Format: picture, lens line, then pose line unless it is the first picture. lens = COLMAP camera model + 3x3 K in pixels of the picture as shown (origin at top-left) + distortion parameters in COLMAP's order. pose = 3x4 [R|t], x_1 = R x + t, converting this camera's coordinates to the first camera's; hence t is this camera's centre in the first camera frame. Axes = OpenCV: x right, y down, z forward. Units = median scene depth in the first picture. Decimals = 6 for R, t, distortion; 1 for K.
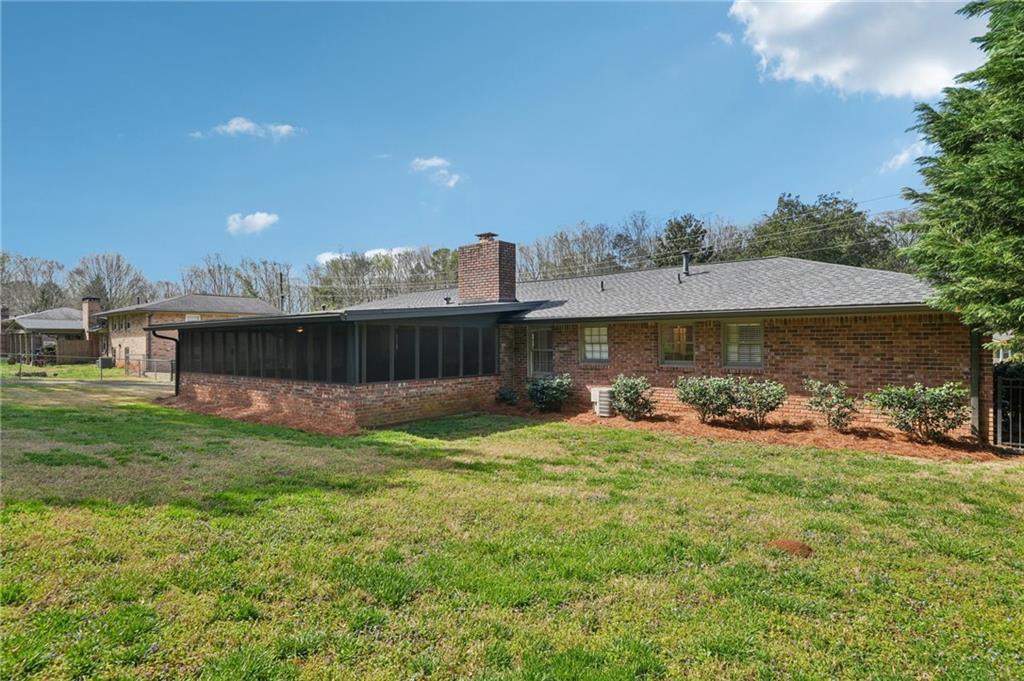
lens RADIAL K [[533.9, 0, 510.5], [0, 533.9, 338.6], [0, 0, 1]] dist [0.013864, 0.001336]
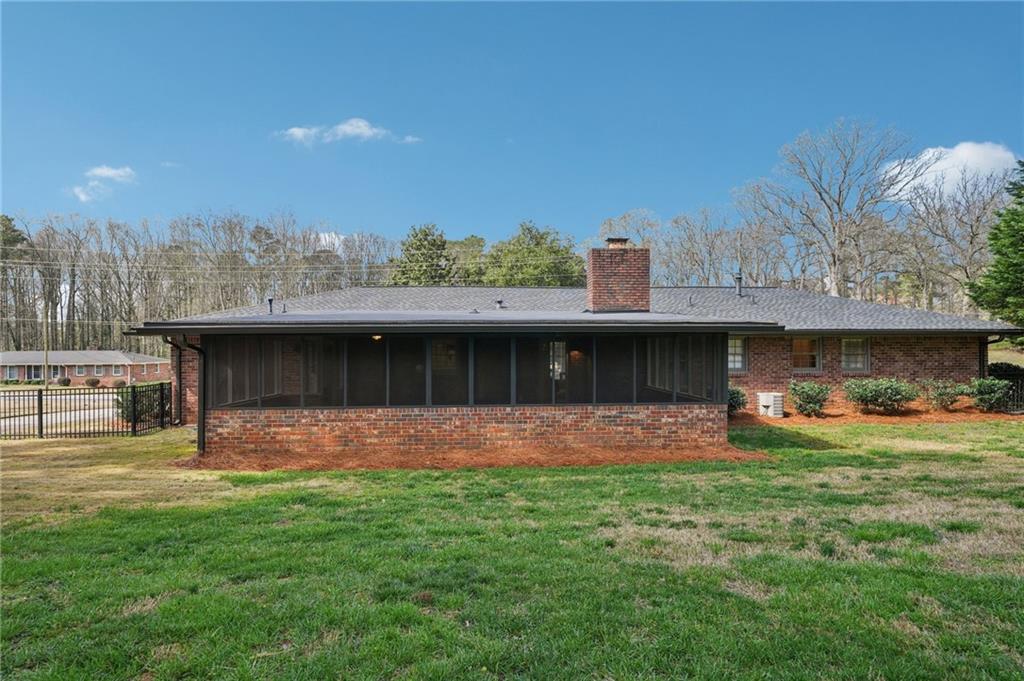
lens RADIAL K [[533.9, 0, 514.9], [0, 533.9, 348.2], [0, 0, 1]] dist [0.013864, 0.001336]
pose [[0.739545, 0.003461, 0.673098, -1.008339], [-0.003354, 0.999993, -0.001457, -0.000262], [-0.673099, -0.001180, 0.739552, 0.518817]]
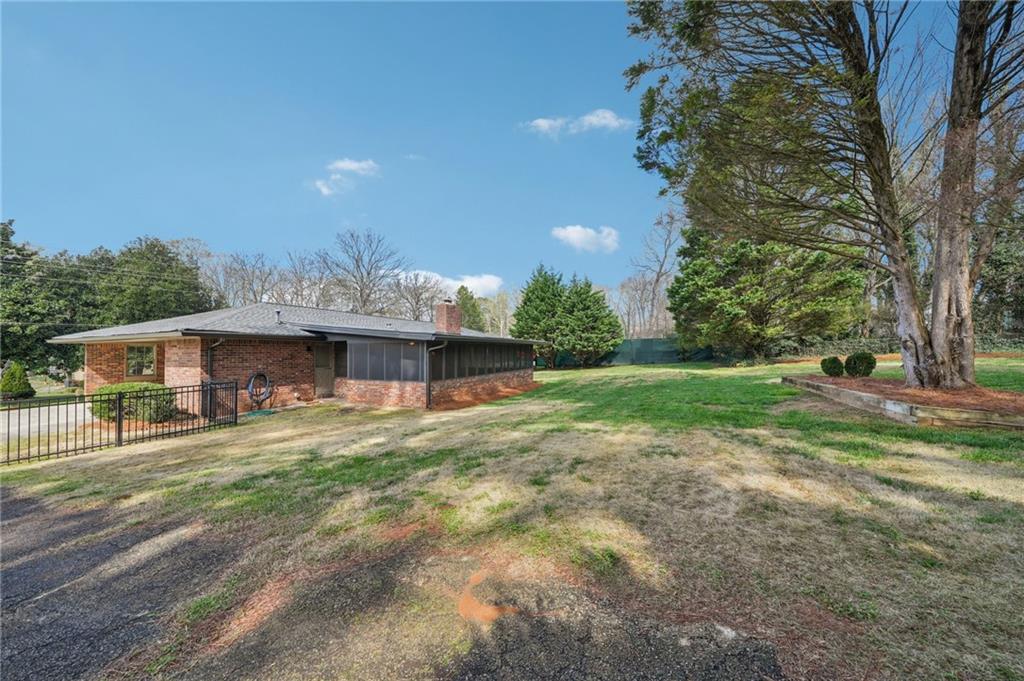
lens RADIAL K [[349.7, 0, 510.5], [0, 349.7, 345.2], [0, 0, 1]] dist [-0.004685, 0.000297]
pose [[-0.248993, 0.030640, 0.968020, -1.715674], [0.007721, 0.999530, -0.029652, 0.019999], [-0.968474, 0.000091, -0.249113, 1.361369]]
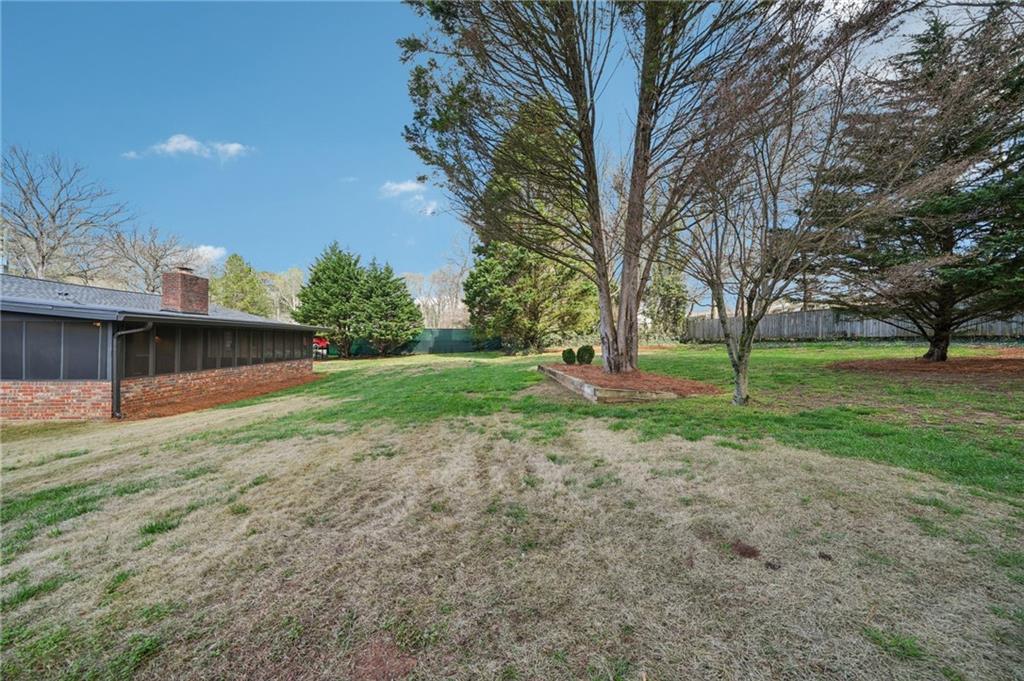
lens RADIAL K [[349.7, 0, 505.3], [0, 349.7, 344.6], [0, 0, 1]] dist [-0.004685, 0.000297]
pose [[-0.693302, -0.006304, 0.720619, -1.722664], [-0.006999, 0.999973, 0.002015, 0.016662], [-0.720613, -0.003647, -0.693328, 1.275640]]
